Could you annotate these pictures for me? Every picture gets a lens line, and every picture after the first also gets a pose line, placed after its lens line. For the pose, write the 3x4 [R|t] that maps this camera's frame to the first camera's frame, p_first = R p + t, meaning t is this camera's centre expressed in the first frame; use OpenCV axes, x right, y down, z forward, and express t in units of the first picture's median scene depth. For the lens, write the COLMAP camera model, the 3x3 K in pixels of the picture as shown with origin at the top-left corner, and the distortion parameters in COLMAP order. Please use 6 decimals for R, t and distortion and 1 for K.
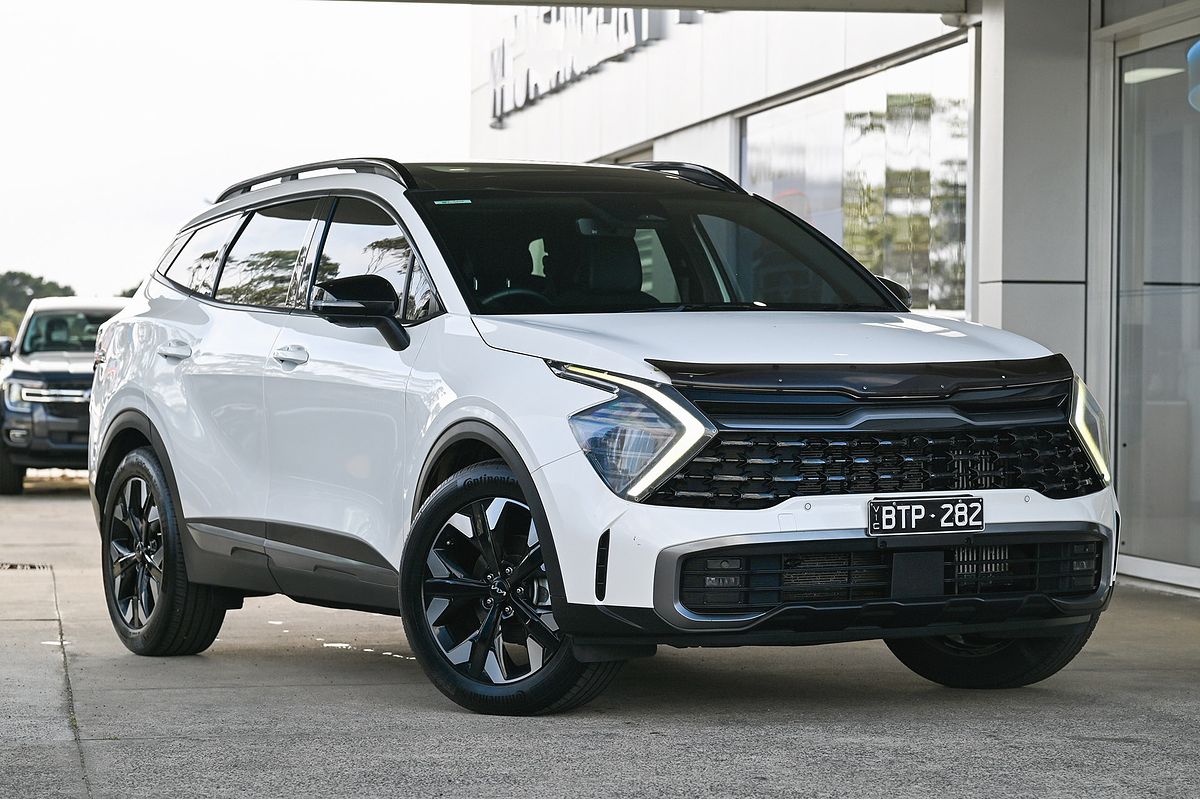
lens RADIAL K [[3452.5, 0, 599.9], [0, 3452.5, 401.6], [0, 0, 1]] dist [0.220199, 0.000000]
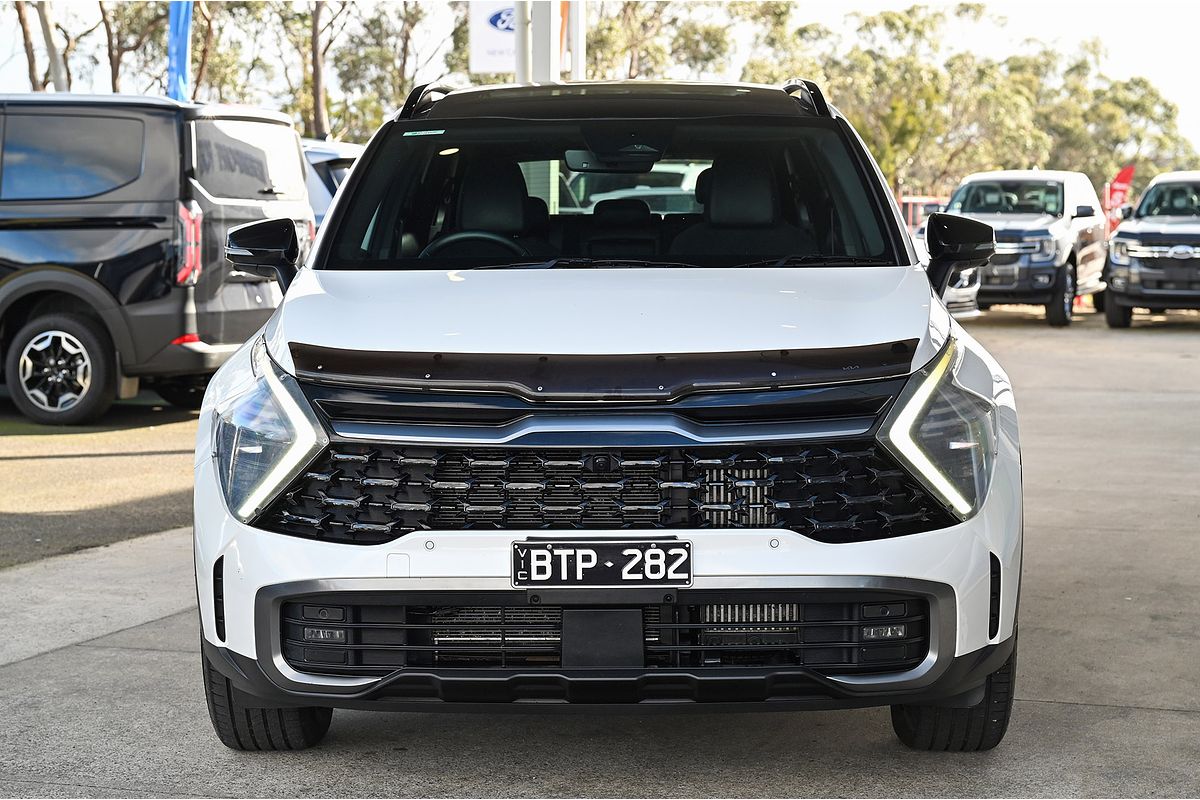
lens RADIAL K [[2404.0, 0, 600.0], [0, 2404.0, 397.2], [0, 0, 1]] dist [0.046512, 0.000000]
pose [[0.882970, 0.042915, -0.467464, 0.334780], [-0.010630, 0.997385, 0.071487, -0.039887], [0.469310, -0.058152, 0.881117, 0.544861]]
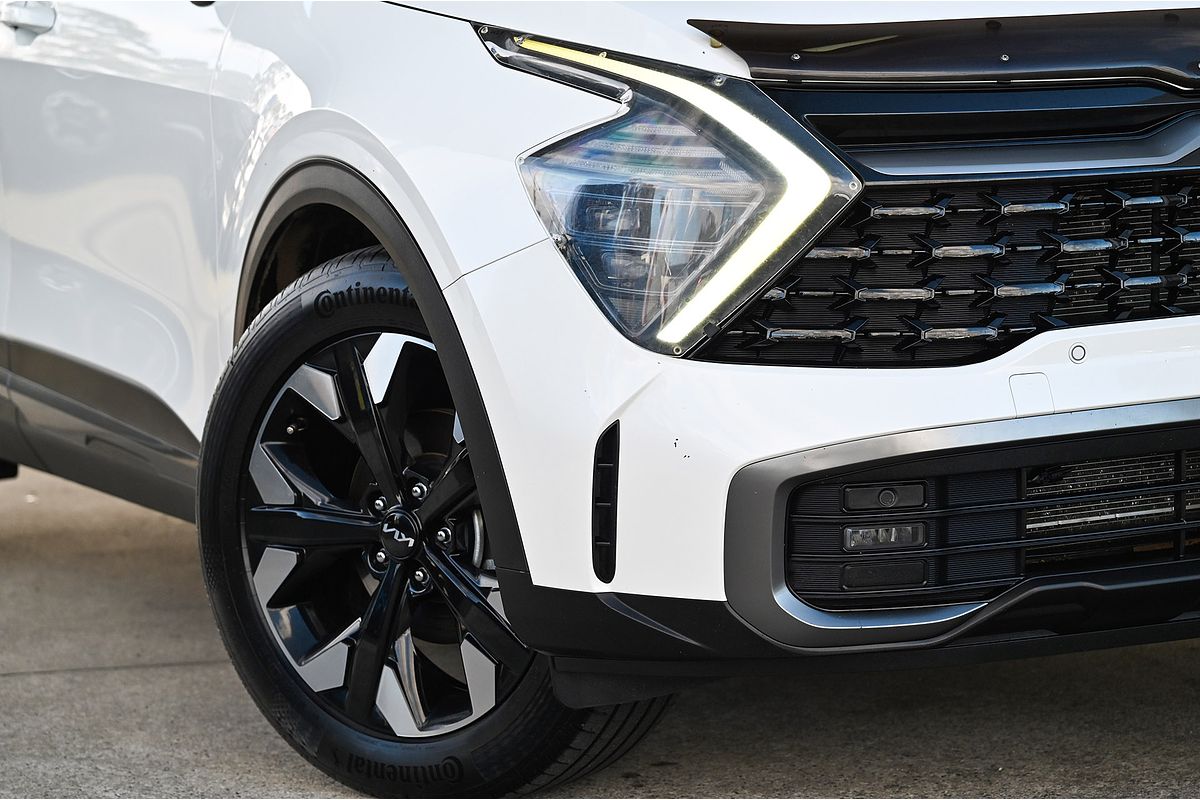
lens RADIAL K [[3951.6, 0, 600.7], [0, 3951.6, 400.0], [0, 0, 1]] dist [0.025206, 0.000000]
pose [[0.998194, -0.035285, -0.048615, 0.024341], [0.040131, 0.993911, 0.102614, -0.016288], [0.044698, -0.104380, 0.993533, 0.502929]]
